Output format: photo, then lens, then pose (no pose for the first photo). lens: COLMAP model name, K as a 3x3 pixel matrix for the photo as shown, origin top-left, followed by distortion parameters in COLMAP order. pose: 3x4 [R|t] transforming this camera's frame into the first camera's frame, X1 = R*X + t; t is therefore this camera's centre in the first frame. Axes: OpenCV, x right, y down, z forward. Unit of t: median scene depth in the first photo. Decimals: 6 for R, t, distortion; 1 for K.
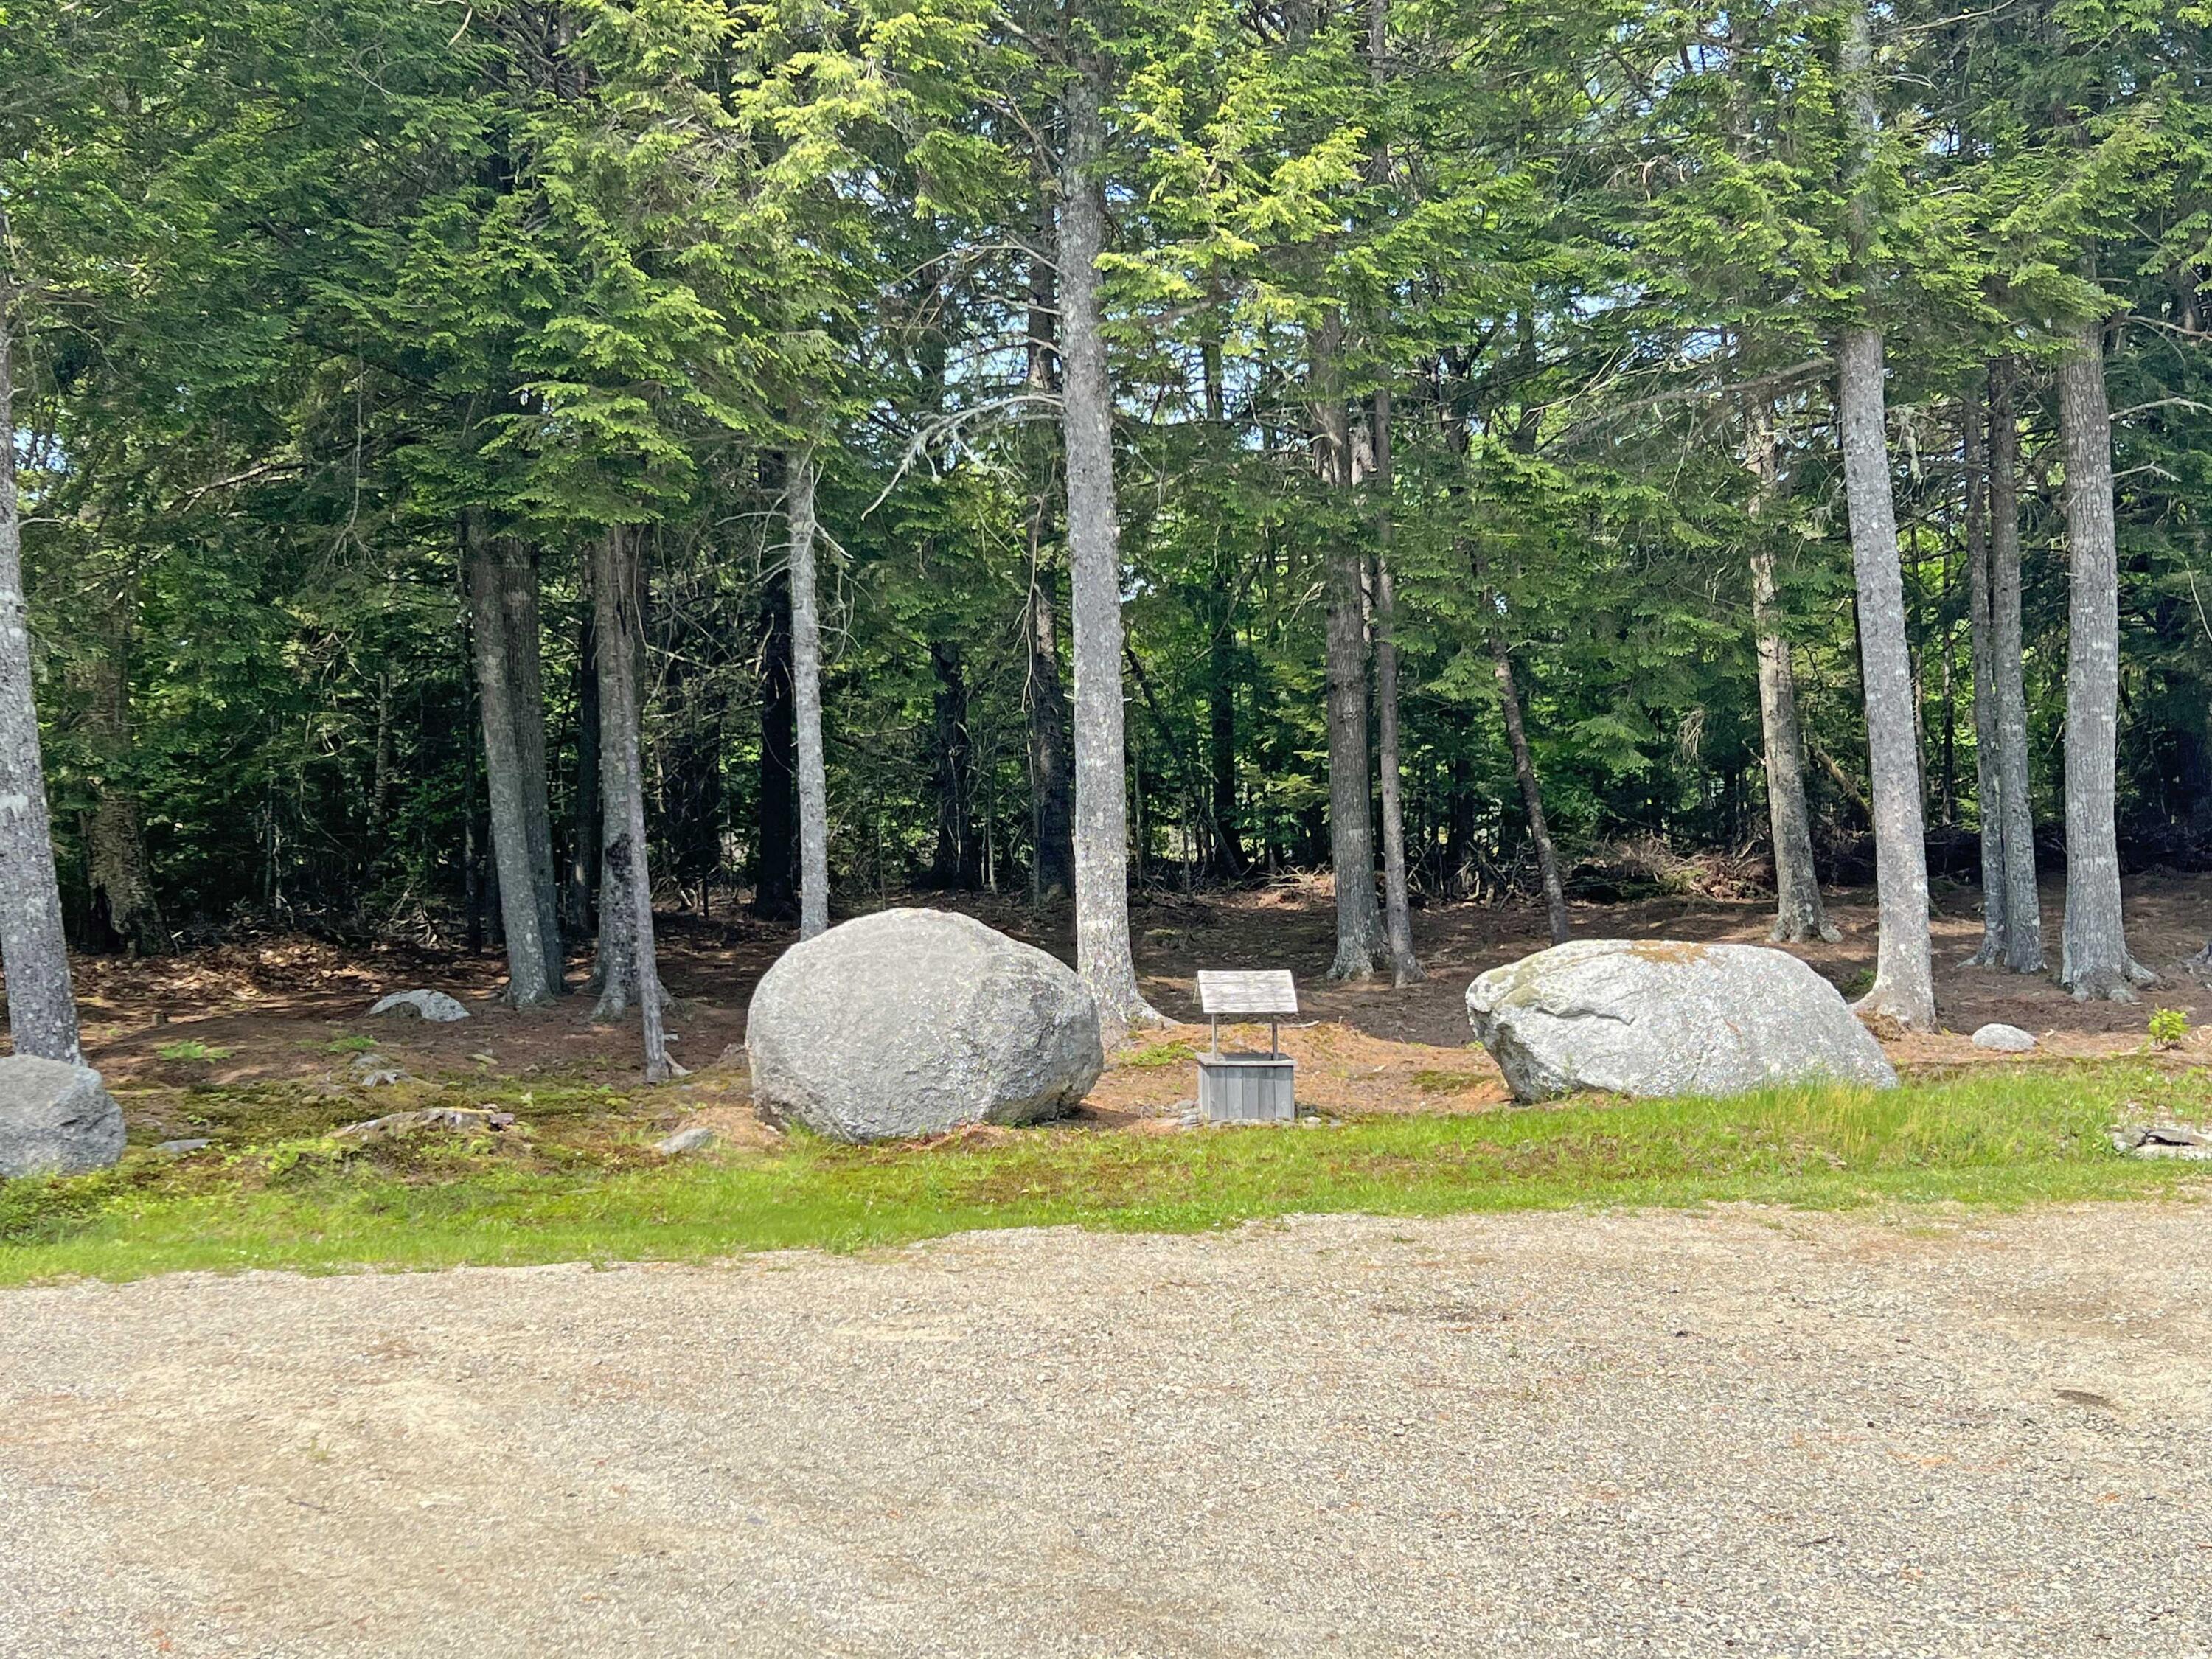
lens RADIAL K [[2635.3, 0, 1107.7], [0, 2635.3, 831.5], [0, 0, 1]] dist [0.013390, 0.000000]
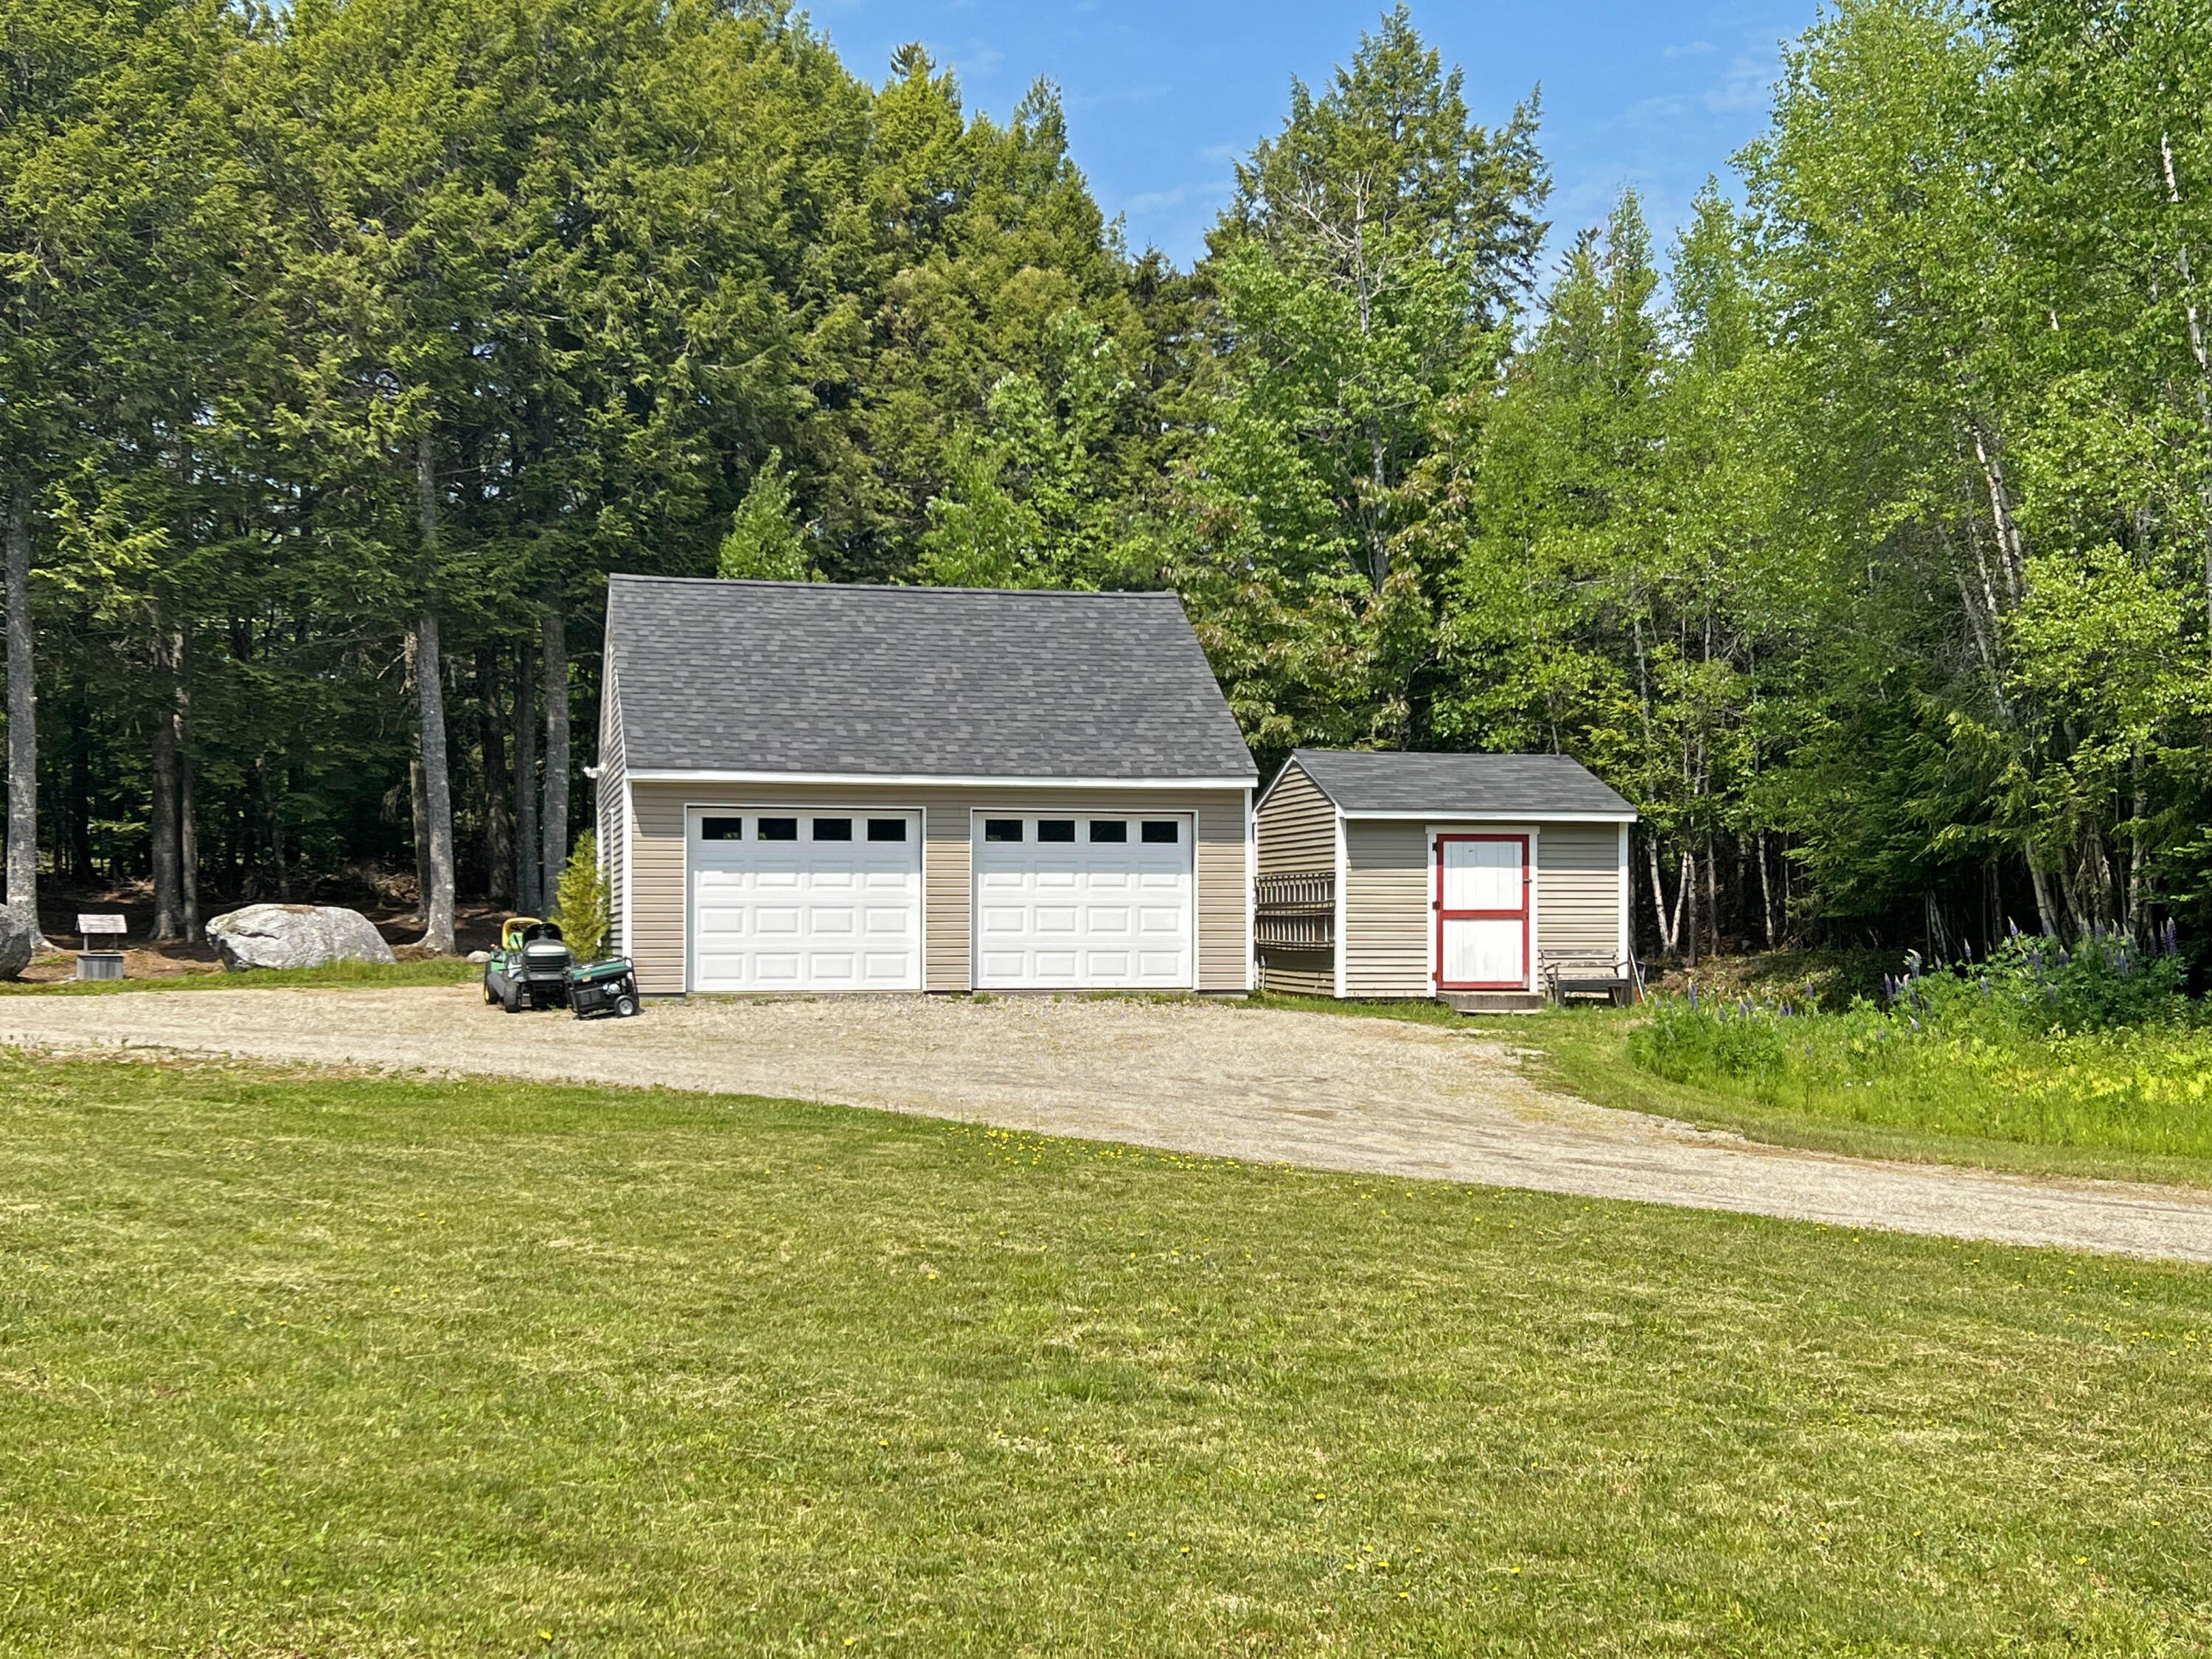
lens RADIAL K [[2635.3, 0, 1104.6], [0, 2635.3, 837.8], [0, 0, 1]] dist [0.013390, 0.000000]
pose [[0.912107, 0.023332, 0.409289, -0.088888], [-0.019128, 0.999714, -0.014361, 0.003174], [-0.409507, 0.005270, 0.912292, -1.378225]]
